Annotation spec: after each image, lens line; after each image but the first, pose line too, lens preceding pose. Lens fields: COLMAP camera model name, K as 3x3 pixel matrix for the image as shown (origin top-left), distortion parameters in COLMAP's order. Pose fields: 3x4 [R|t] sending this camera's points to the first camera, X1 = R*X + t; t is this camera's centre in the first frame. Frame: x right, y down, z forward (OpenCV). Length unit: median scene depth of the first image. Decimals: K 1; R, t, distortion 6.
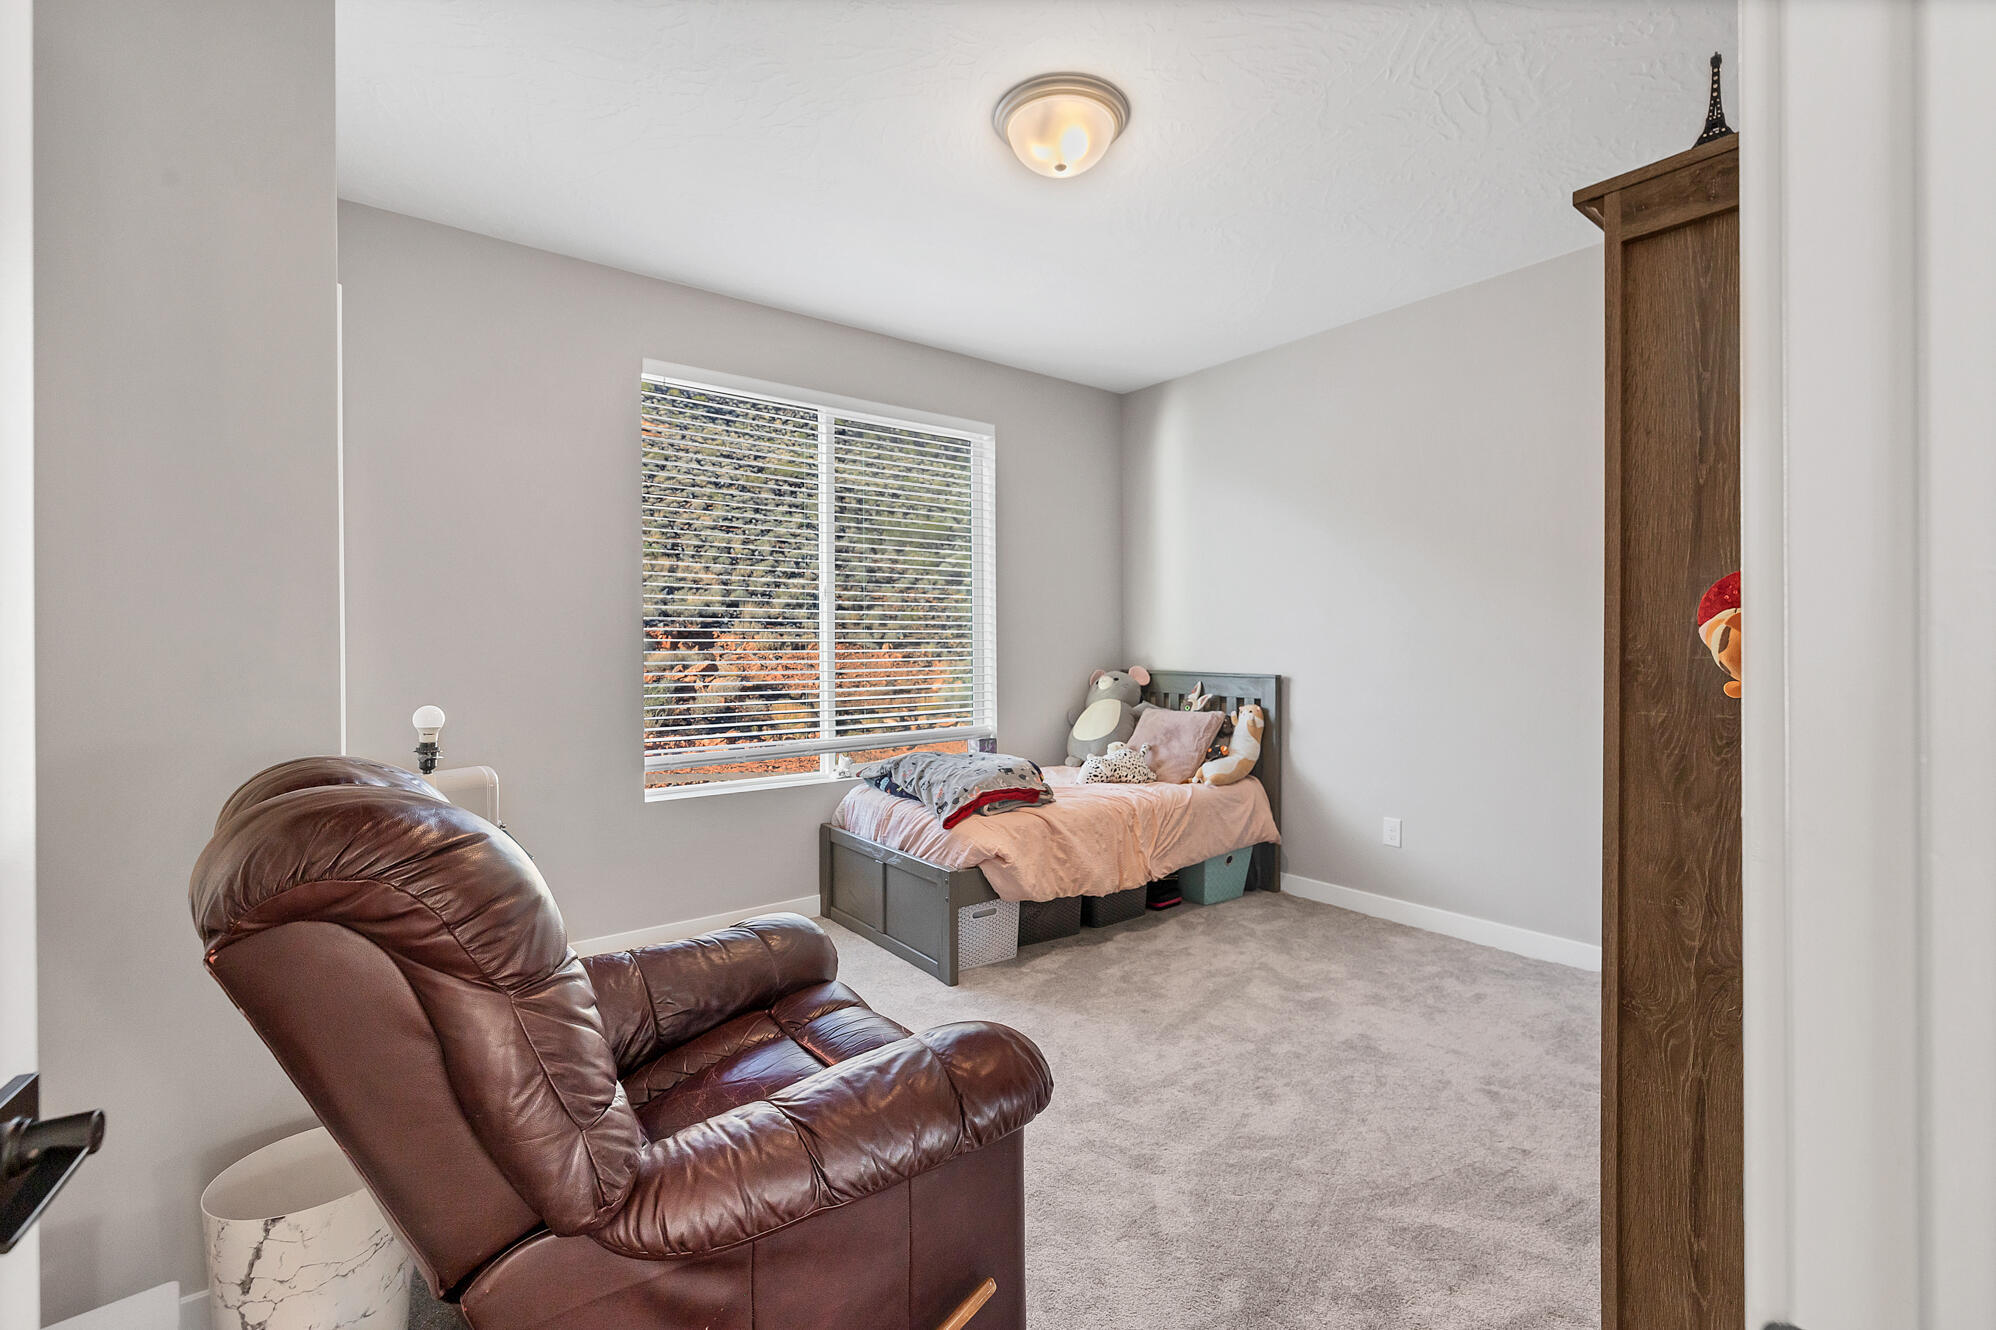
lens RADIAL K [[869.1, 0, 1001.3], [0, 869.1, 657.7], [0, 0, 1]] dist [0.007746, -0.002415]
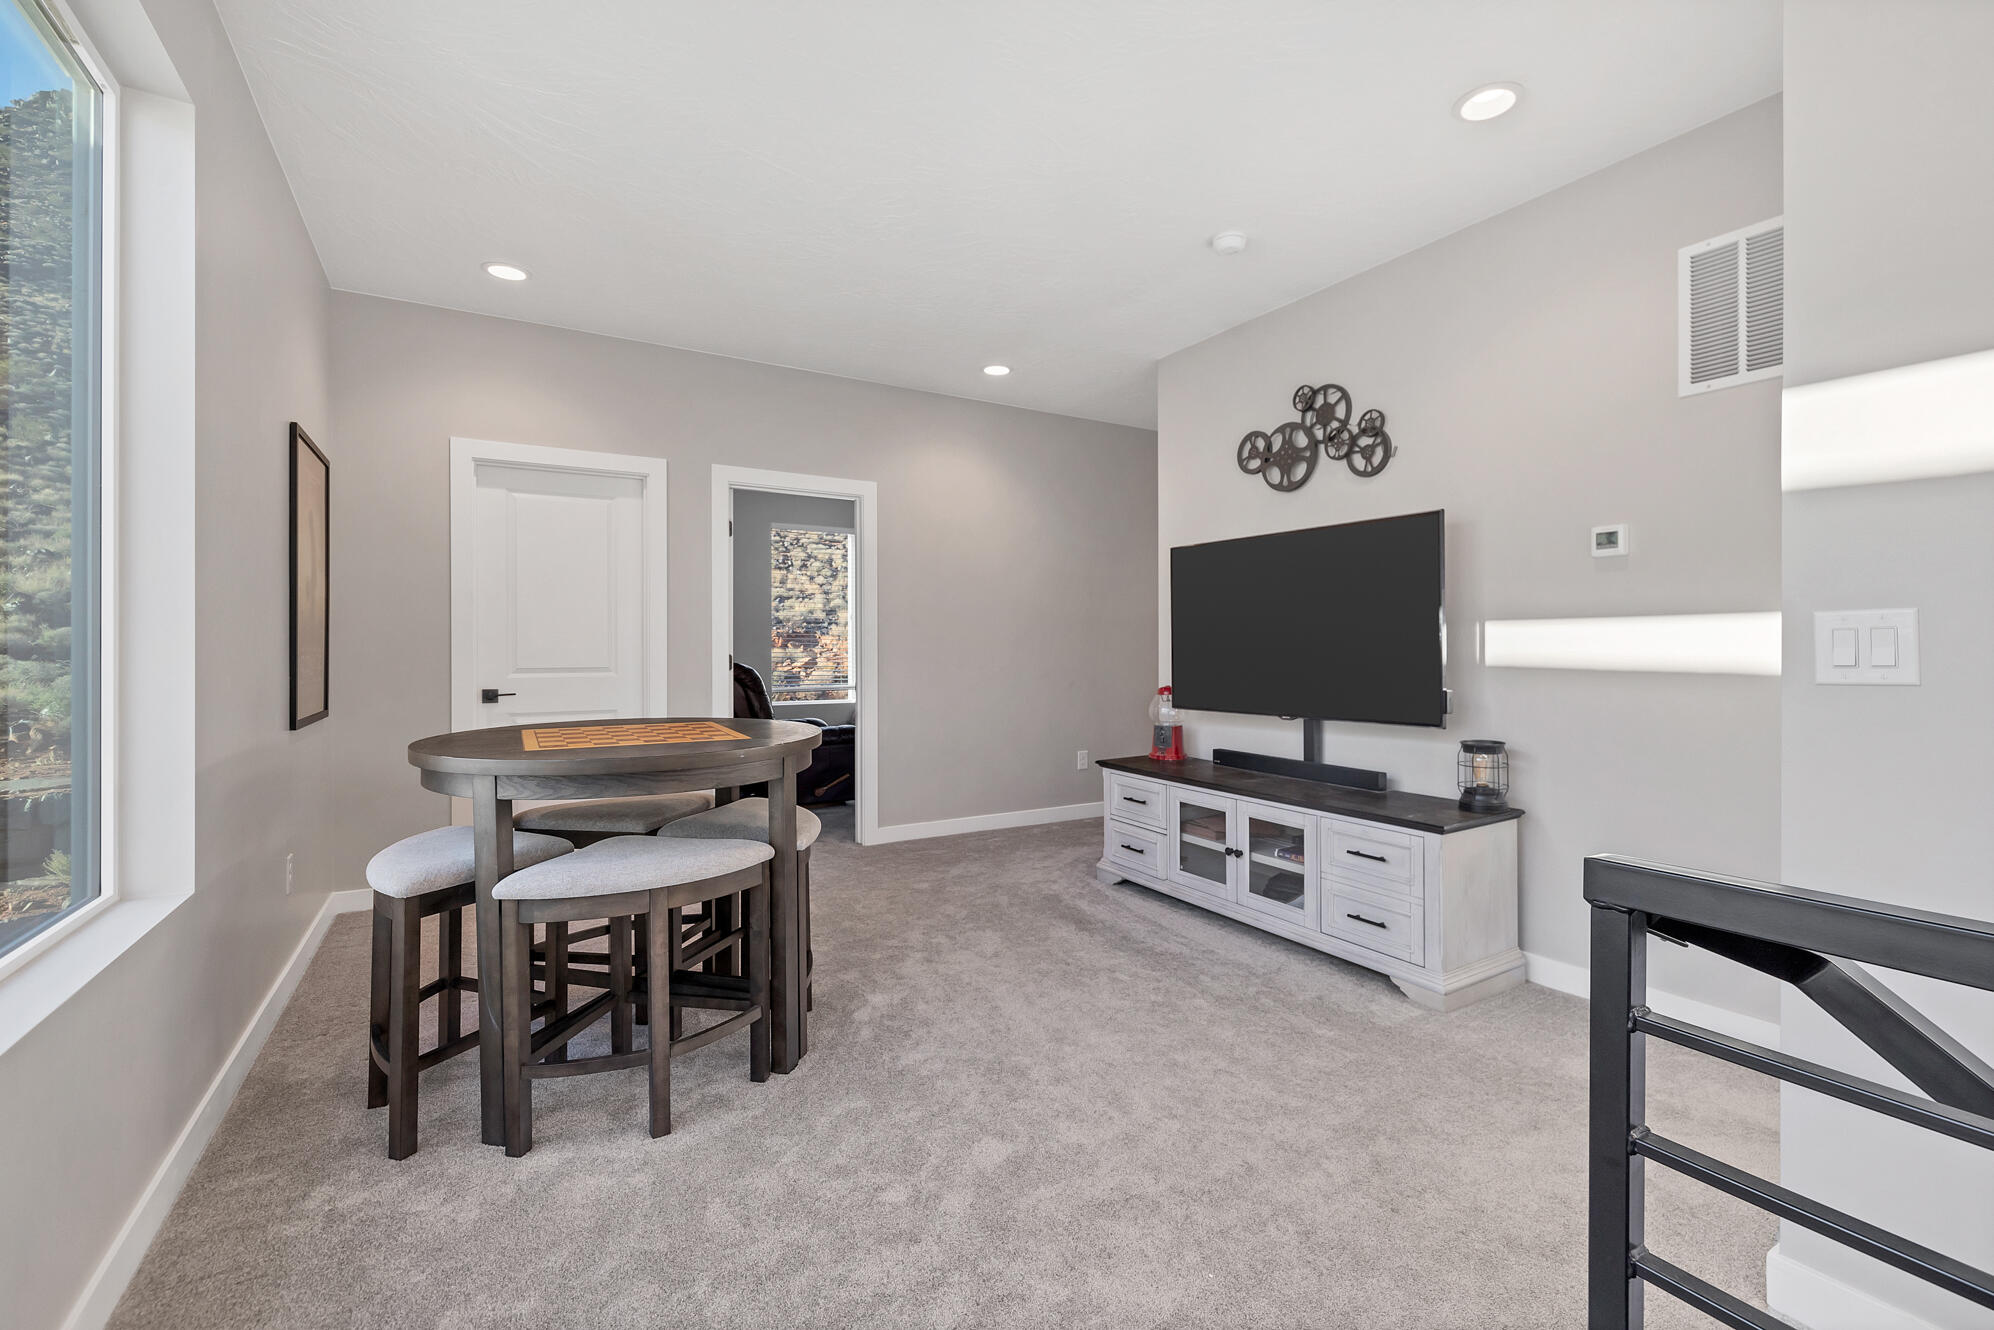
lens RADIAL K [[868.2, 0, 998.3], [0, 868.2, 653.4], [0, 0, 1]] dist [0.007746, -0.002415]
pose [[0.993236, 0.009131, -0.115749, 0.058979], [-0.010009, 0.999925, -0.007008, 0.002897], [0.115677, 0.008120, 0.993254, -0.163541]]
